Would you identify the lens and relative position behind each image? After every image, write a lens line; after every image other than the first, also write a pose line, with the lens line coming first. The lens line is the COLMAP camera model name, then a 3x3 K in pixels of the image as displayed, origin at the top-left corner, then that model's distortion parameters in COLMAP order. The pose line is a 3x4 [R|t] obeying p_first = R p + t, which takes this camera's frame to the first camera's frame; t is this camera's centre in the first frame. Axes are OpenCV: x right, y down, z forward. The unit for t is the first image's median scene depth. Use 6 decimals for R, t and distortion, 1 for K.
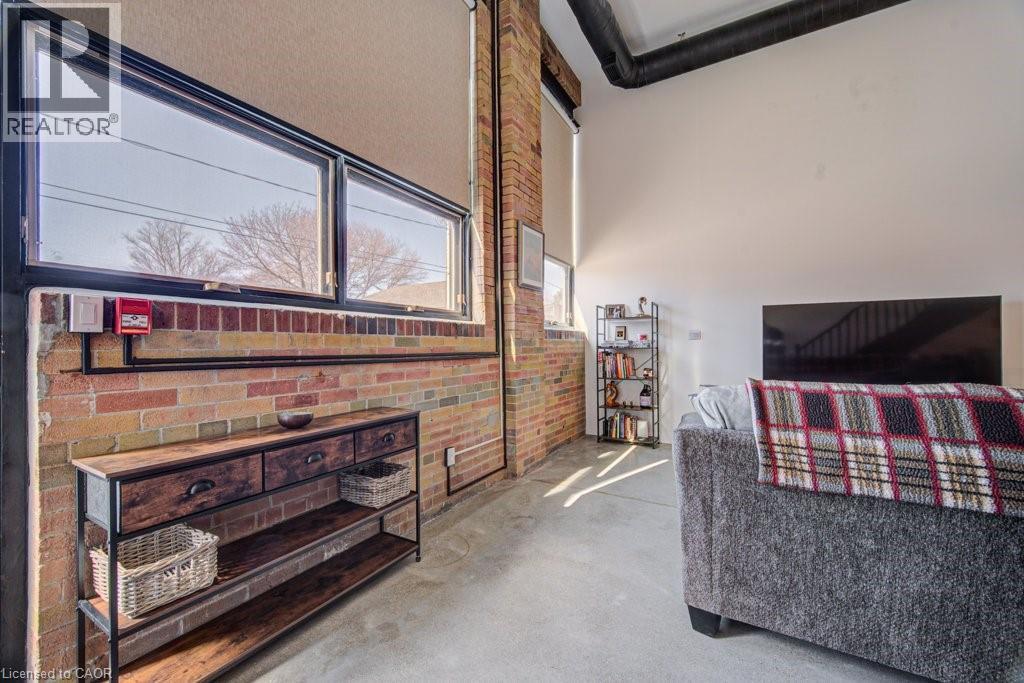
lens RADIAL K [[400.9, 0, 507.2], [0, 400.9, 347.0], [0, 0, 1]] dist [0.000764, 0.000051]
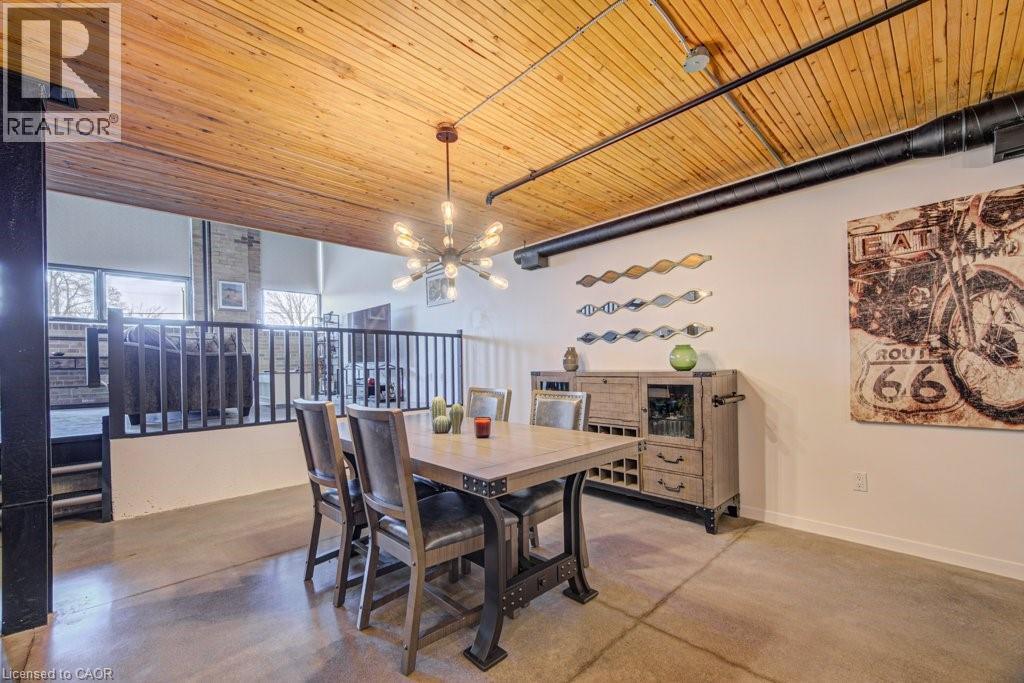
lens RADIAL K [[420.4, 0, 517.6], [0, 420.4, 367.7], [0, 0, 1]] dist [0.000205, -0.000057]
pose [[0.966426, -0.013196, -0.256608, 3.766307], [0.016178, 0.999824, 0.009515, 0.288741], [0.256437, -0.013347, 0.966469, -1.341779]]
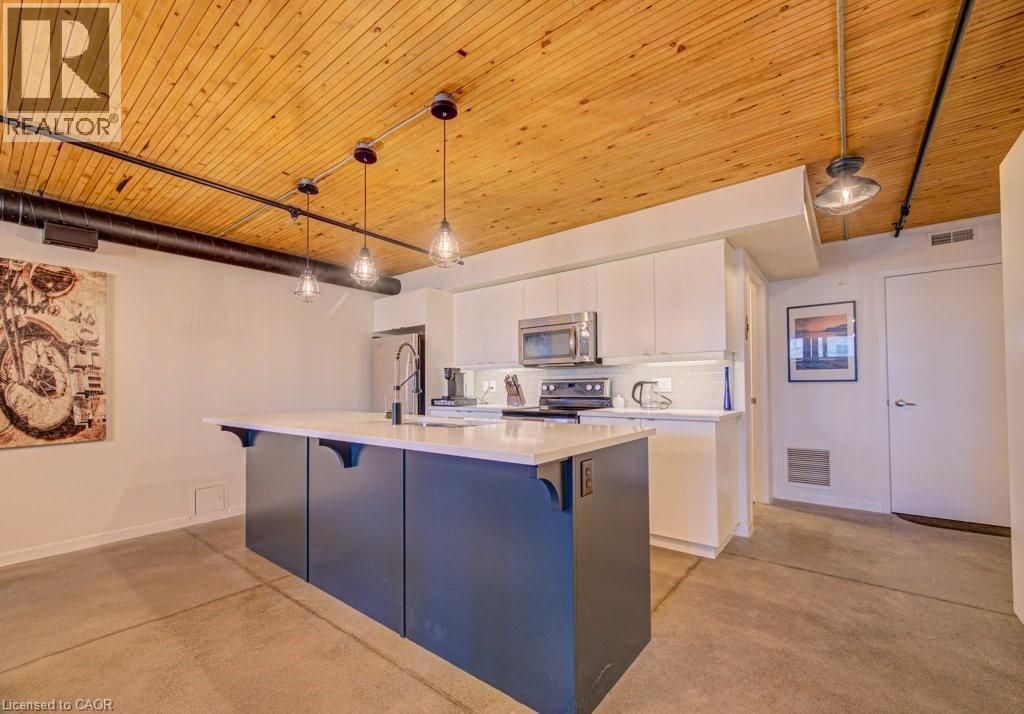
lens RADIAL K [[423.7, 0, 523.8], [0, 423.7, 377.7], [0, 0, 1]] dist [-0.001819, -0.000528]
pose [[0.109956, 0.024431, 0.993636, 3.428148], [0.005621, 0.999667, -0.025201, 0.295205], [-0.993921, 0.008356, 0.109782, -1.775026]]
